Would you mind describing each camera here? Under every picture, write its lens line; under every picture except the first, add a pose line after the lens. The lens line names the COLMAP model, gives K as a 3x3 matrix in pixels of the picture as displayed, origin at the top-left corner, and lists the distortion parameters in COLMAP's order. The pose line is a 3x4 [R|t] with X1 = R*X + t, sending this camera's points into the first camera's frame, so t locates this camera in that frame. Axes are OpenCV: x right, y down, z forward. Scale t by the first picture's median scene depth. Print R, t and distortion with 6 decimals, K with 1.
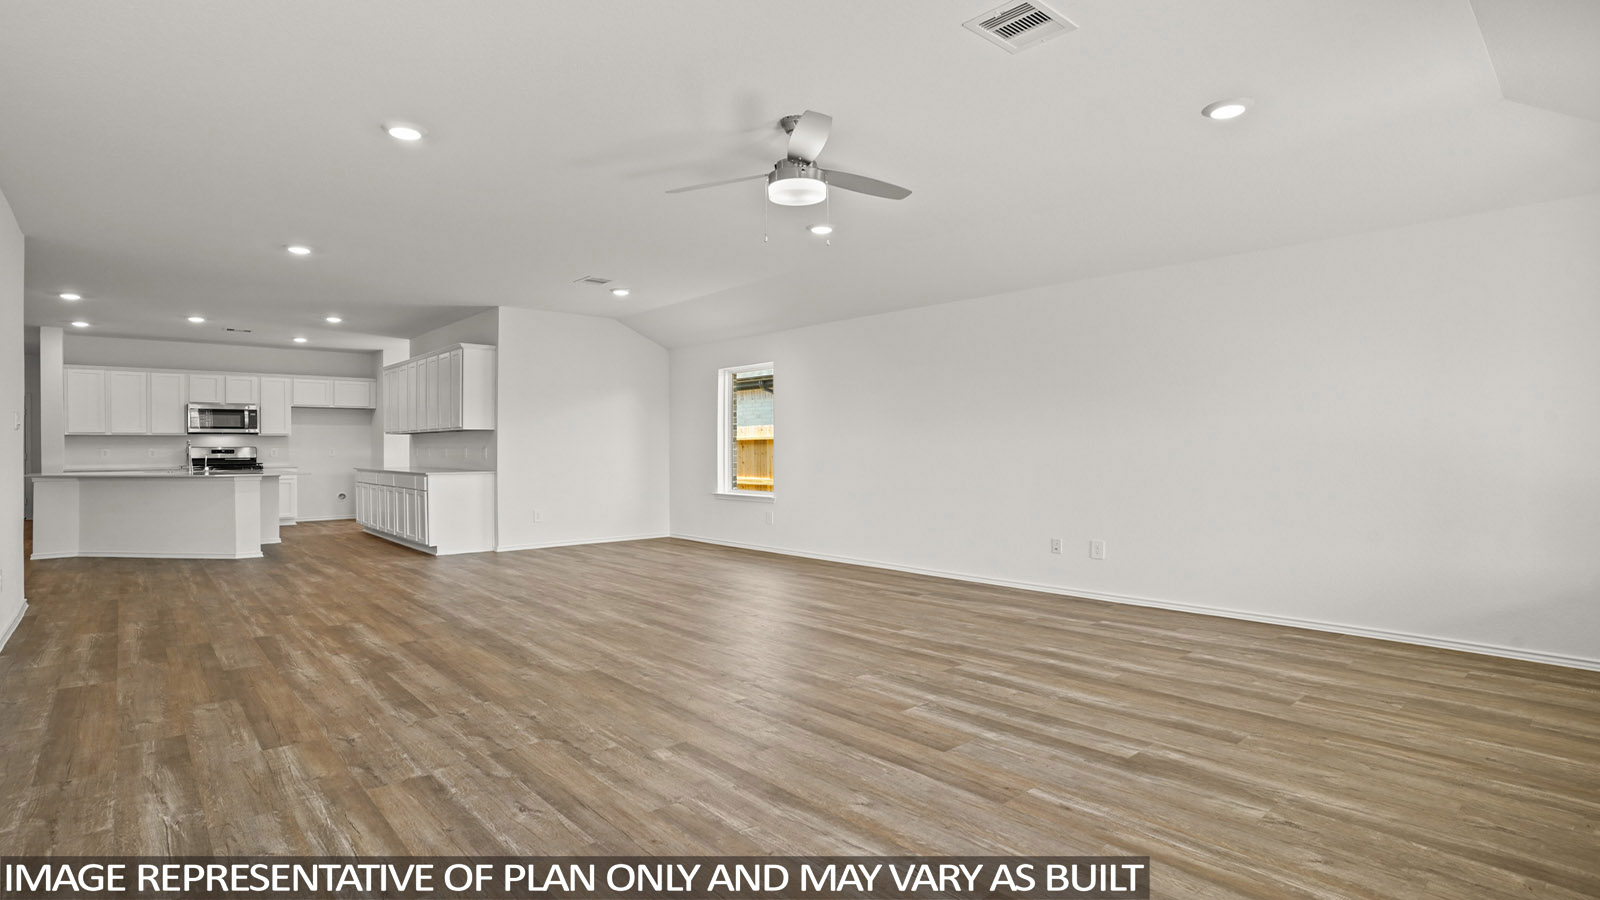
lens RADIAL K [[826.8, 0, 790.3], [0, 826.8, 447.5], [0, 0, 1]] dist [-0.091326, 0.060232]
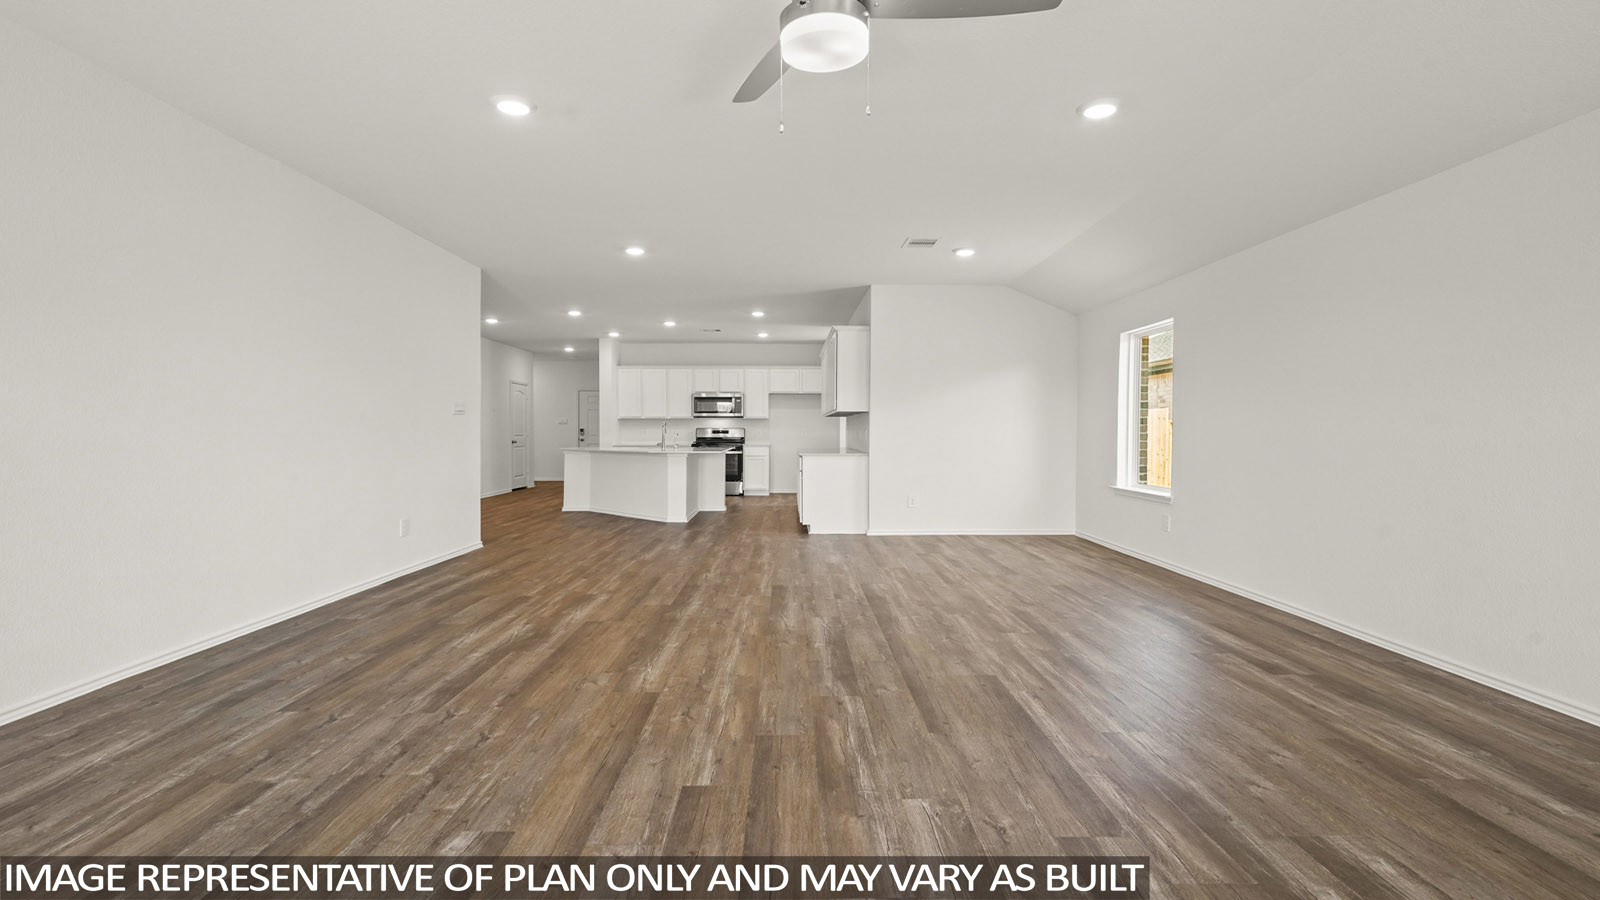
lens RADIAL K [[780.6, 0, 793.0], [0, 780.6, 438.1], [0, 0, 1]] dist [0.004494, -0.000087]
pose [[0.753985, 0.011597, -0.656790, 0.256168], [-0.005281, 0.999919, 0.011593, -0.000029], [0.656871, -0.005272, 0.753985, 0.318999]]
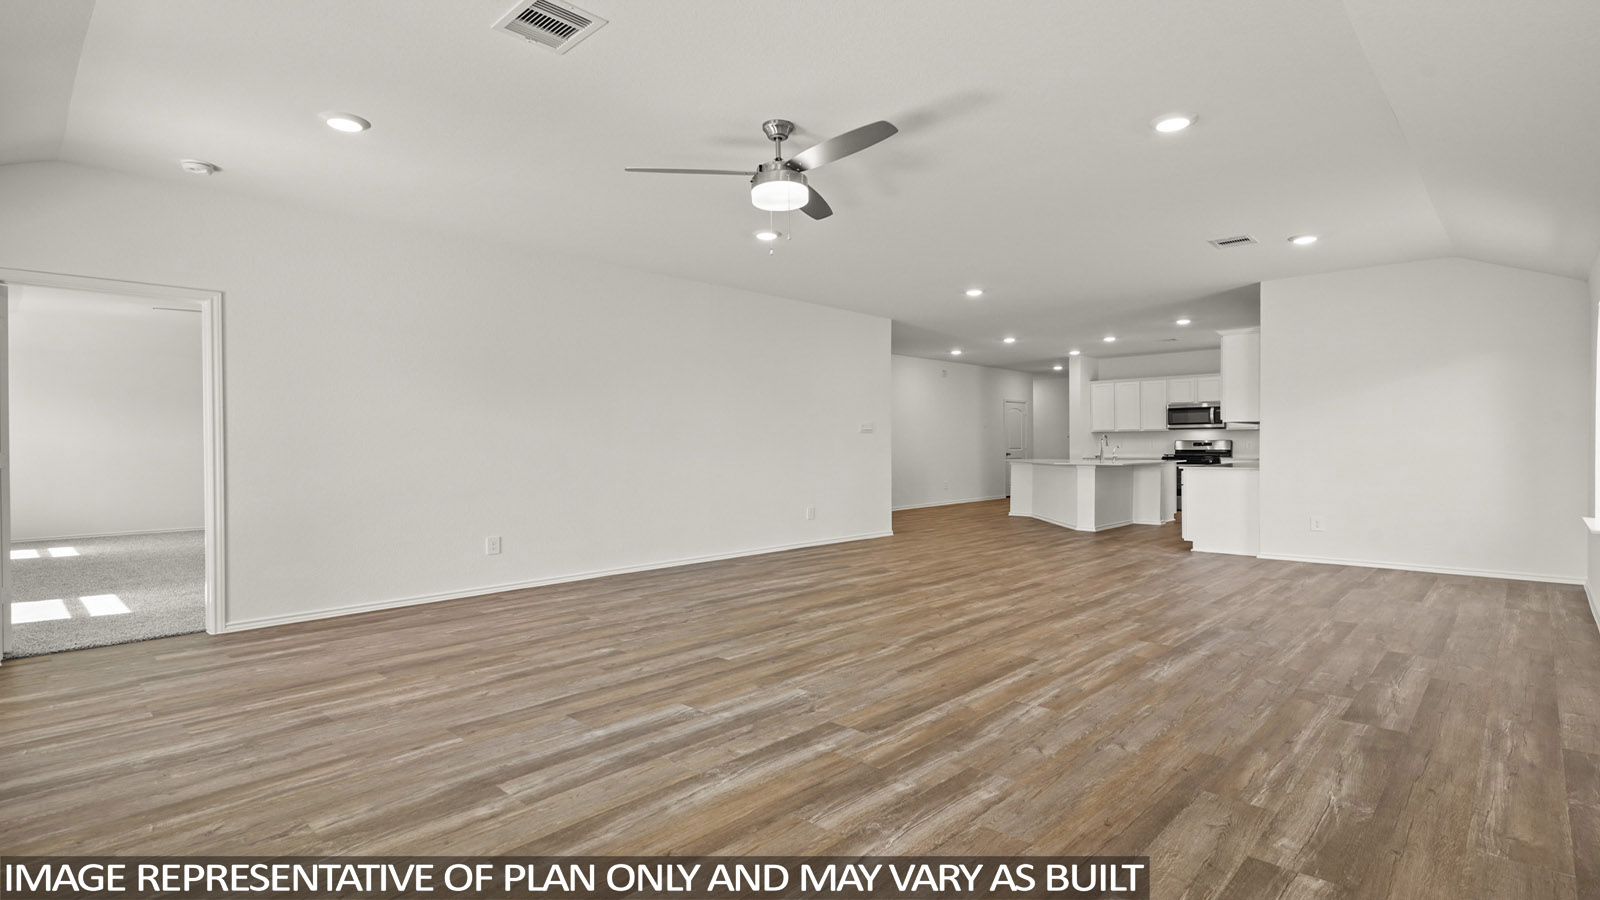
lens RADIAL K [[780.6, 0, 793.0], [0, 780.6, 438.1], [0, 0, 1]] dist [0.004494, -0.000087]
pose [[0.068785, -0.005872, -0.997614, 0.618942], [0.005380, 0.999970, -0.005515, -0.001063], [0.997617, -0.004988, 0.068814, 0.595104]]
